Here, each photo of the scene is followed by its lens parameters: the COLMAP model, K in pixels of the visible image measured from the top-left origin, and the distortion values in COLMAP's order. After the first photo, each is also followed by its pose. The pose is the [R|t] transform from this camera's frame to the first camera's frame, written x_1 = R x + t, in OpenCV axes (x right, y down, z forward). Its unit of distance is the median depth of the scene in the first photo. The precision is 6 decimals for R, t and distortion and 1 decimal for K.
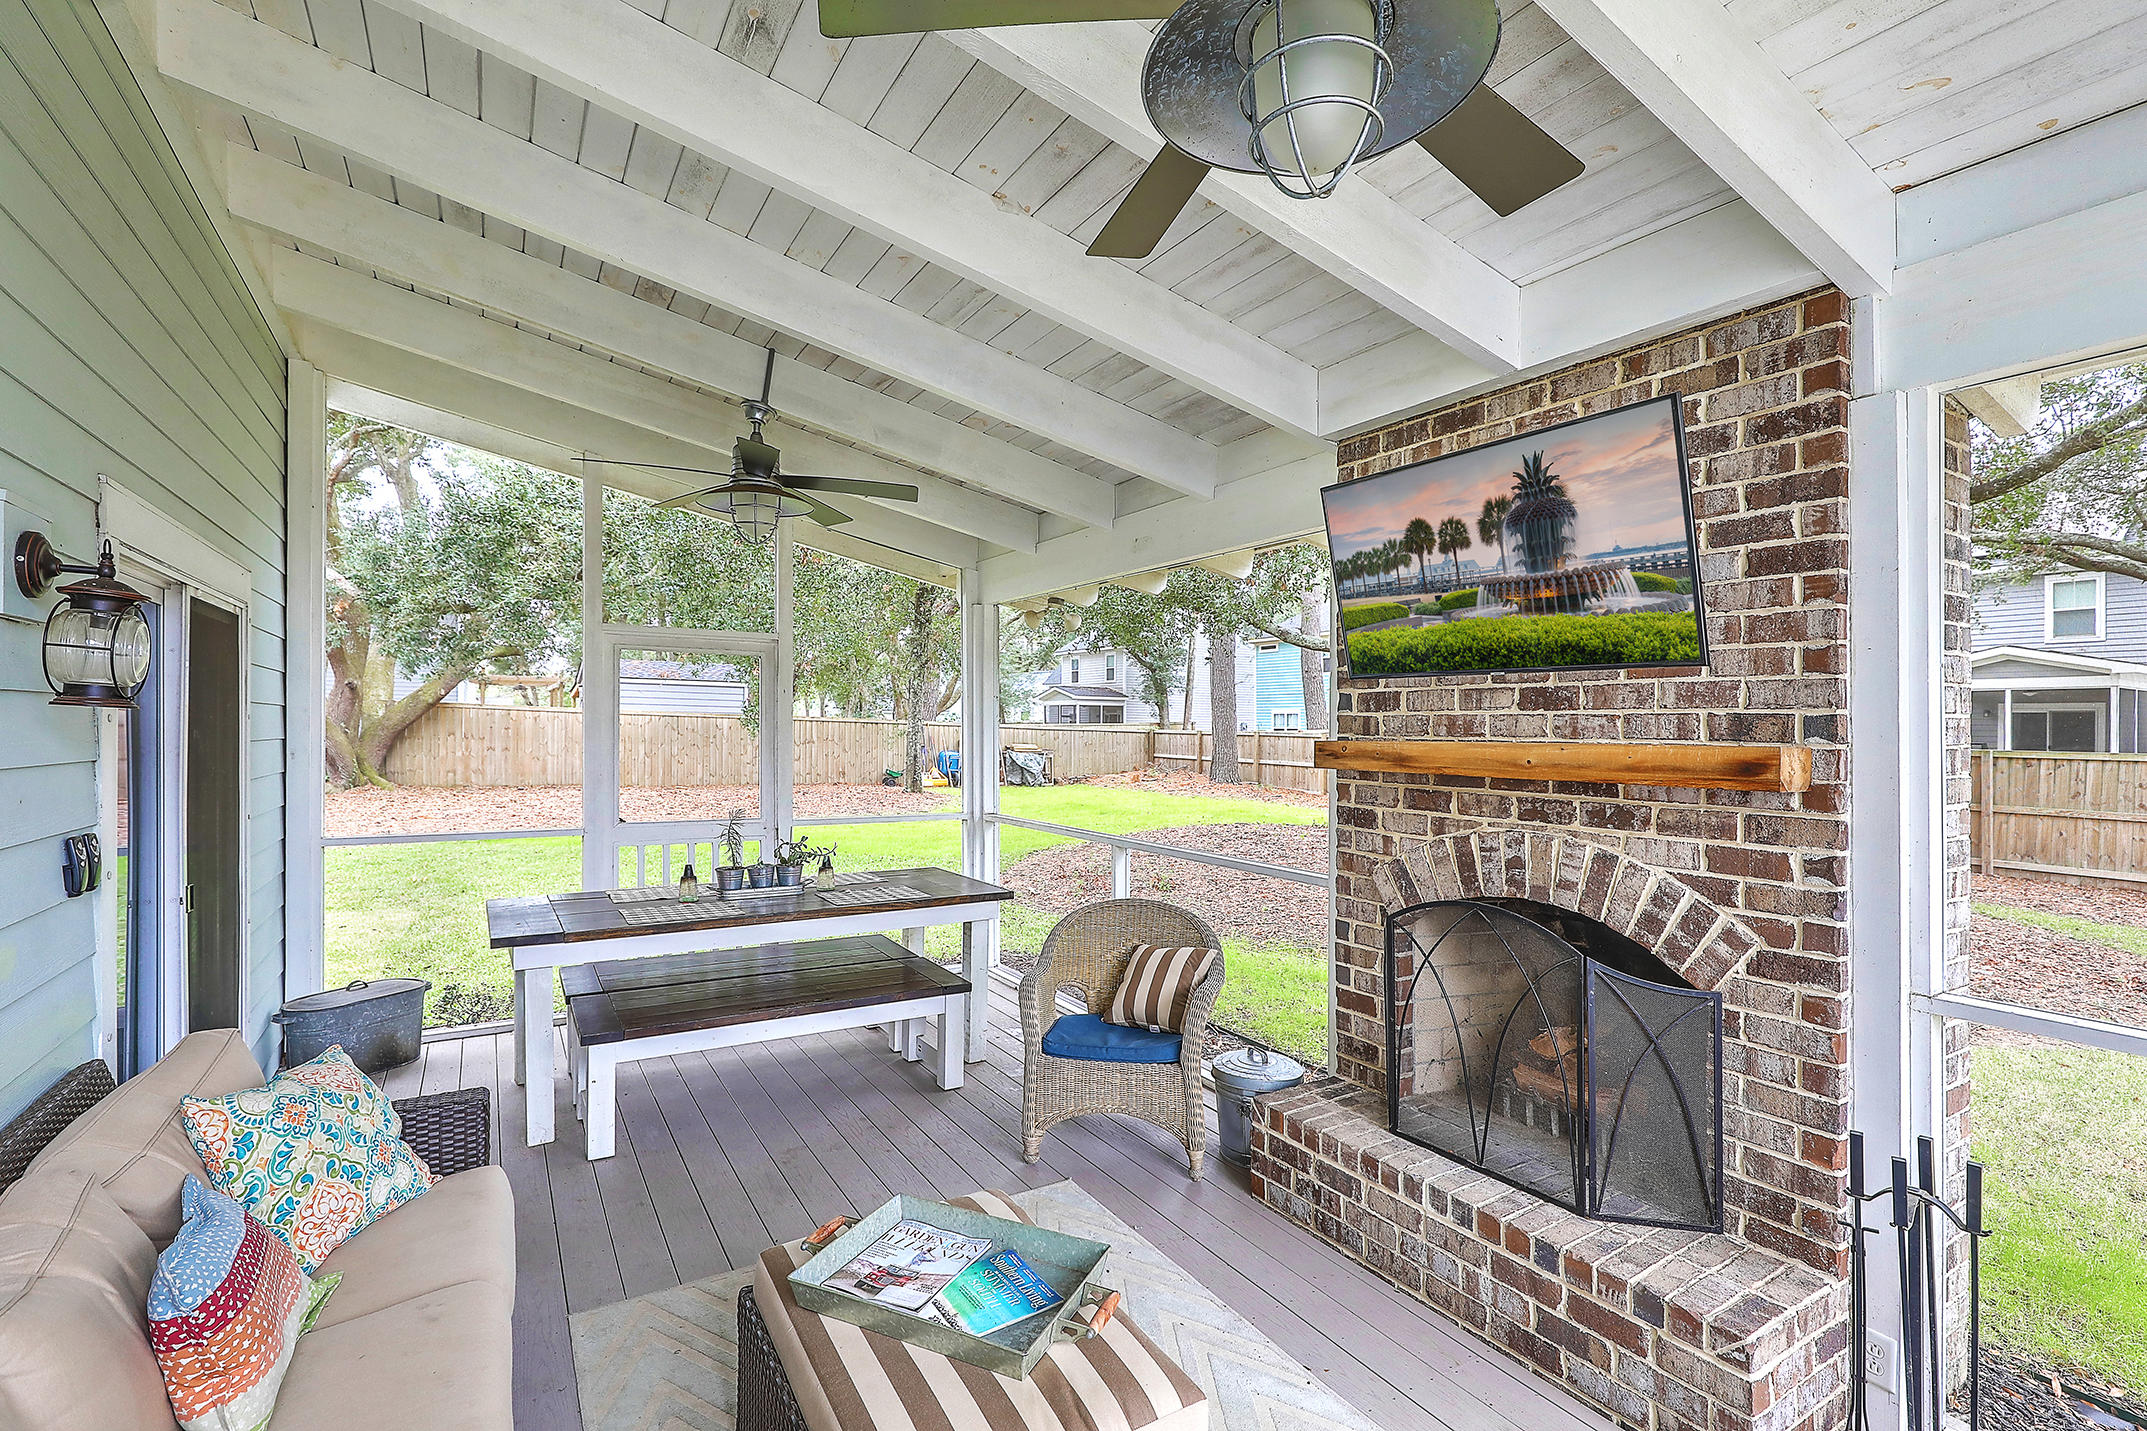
lens RADIAL K [[973.7, 0, 1080.1], [0, 973.7, 735.6], [0, 0, 1]] dist [0.001281, 0.000060]
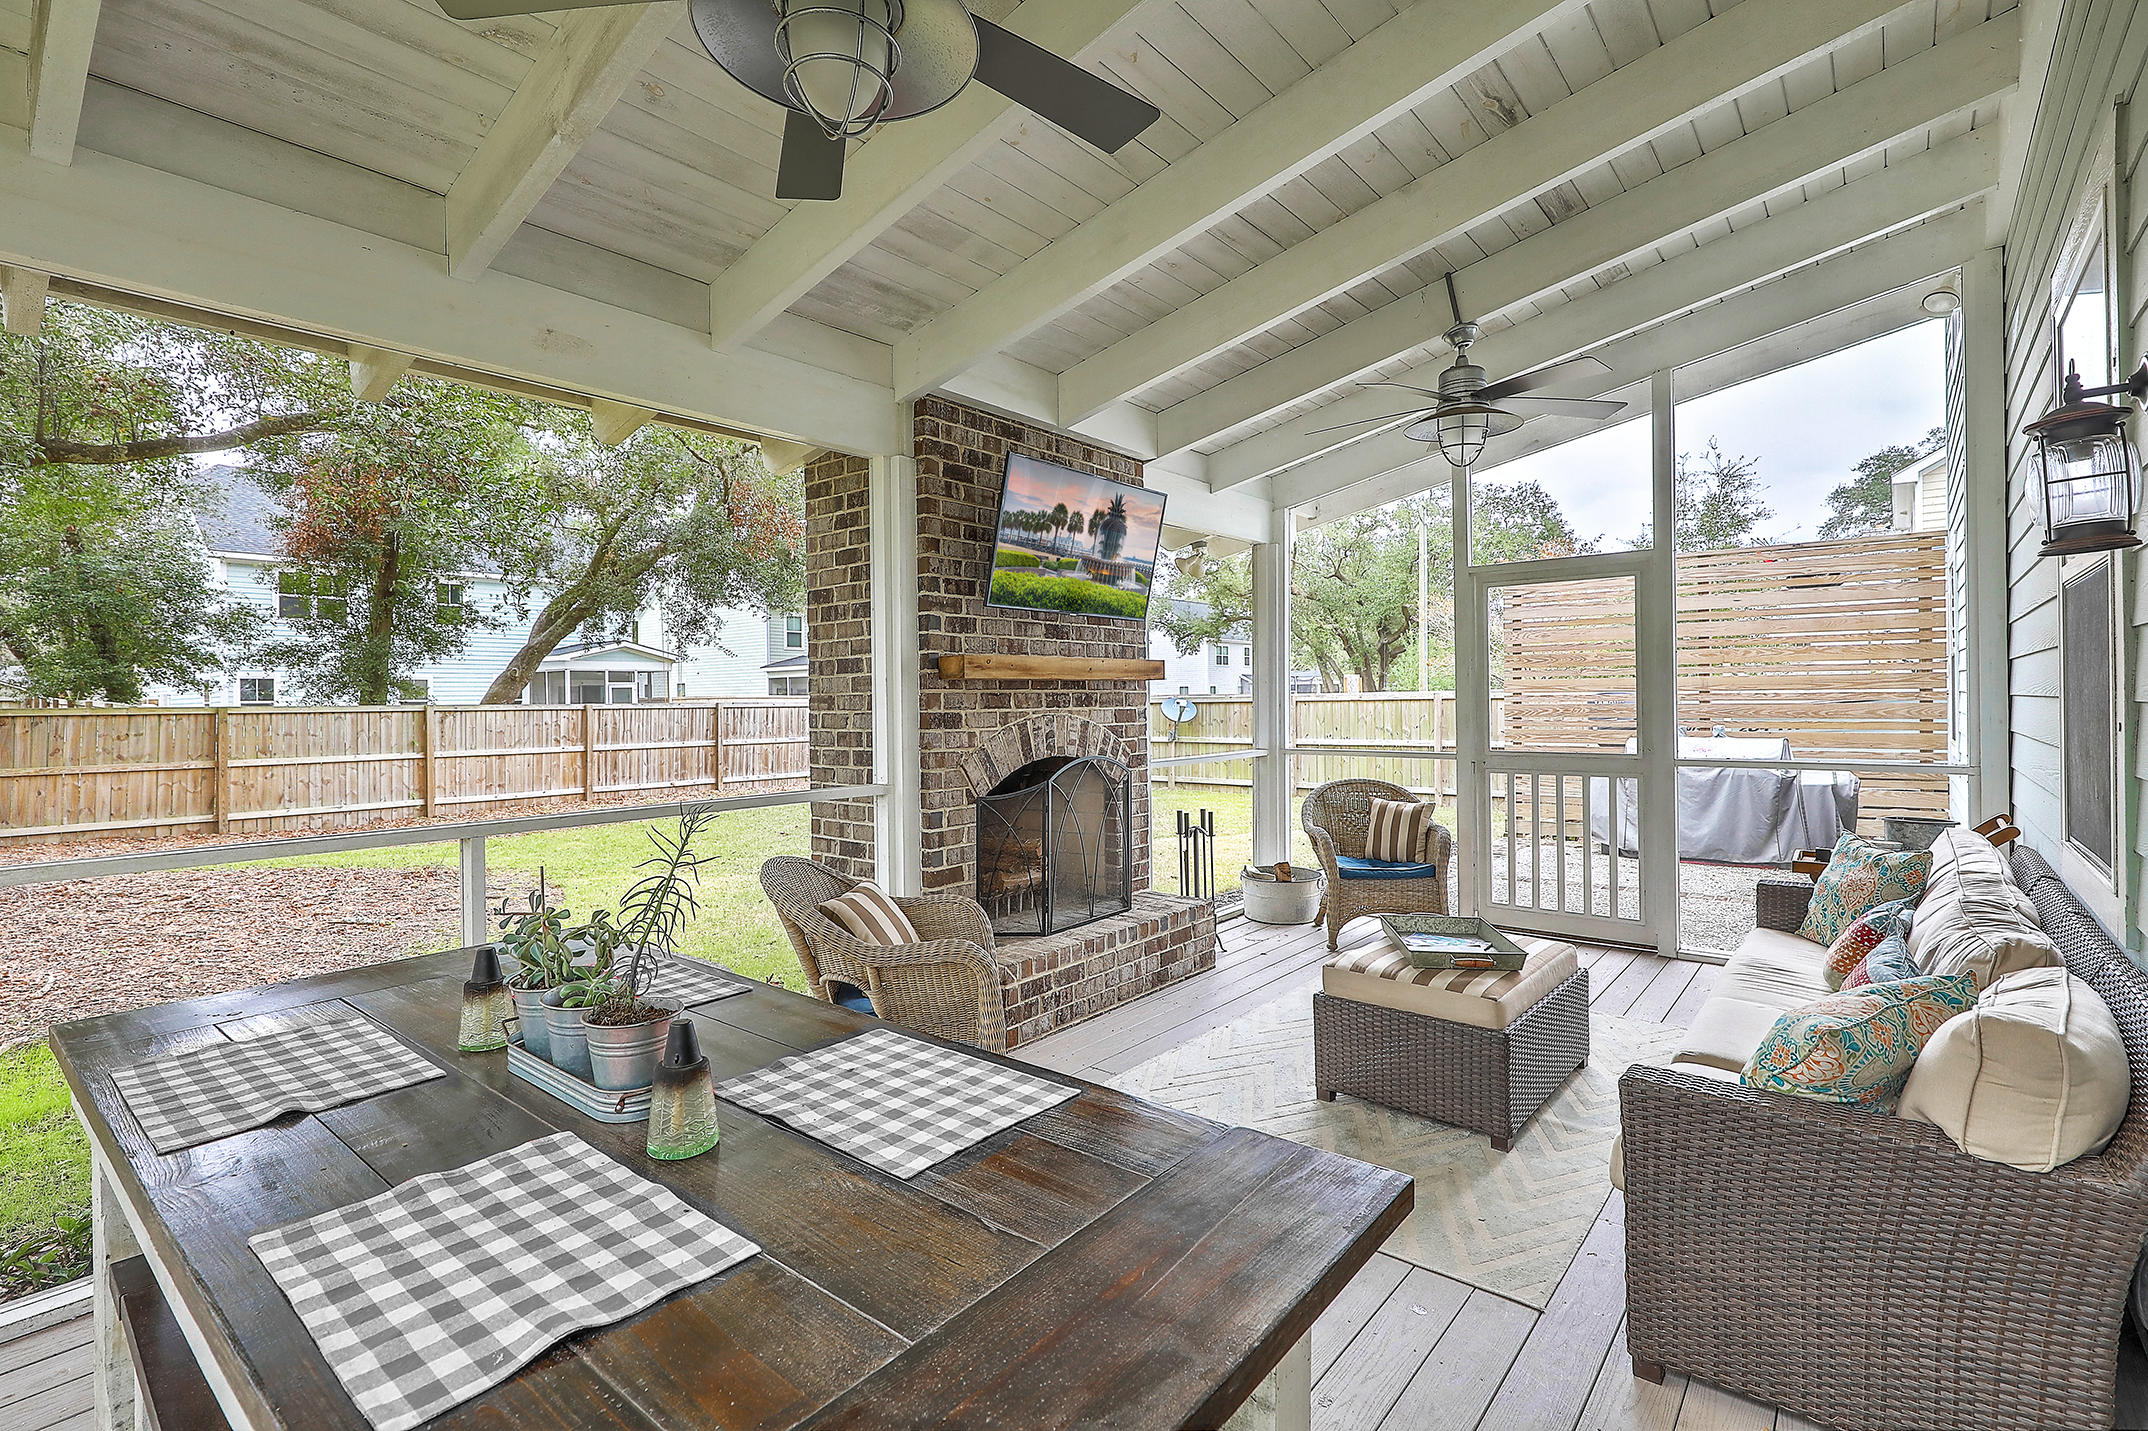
lens RADIAL K [[990.8, 0, 1065.3], [0, 990.8, 702.3], [0, 0, 1]] dist [0.001562, 0.000869]
pose [[-0.320375, -0.008975, 0.947248, -1.076287], [0.016861, 0.999743, 0.015175, 0.054161], [-0.947141, 0.020833, -0.320141, 1.485726]]
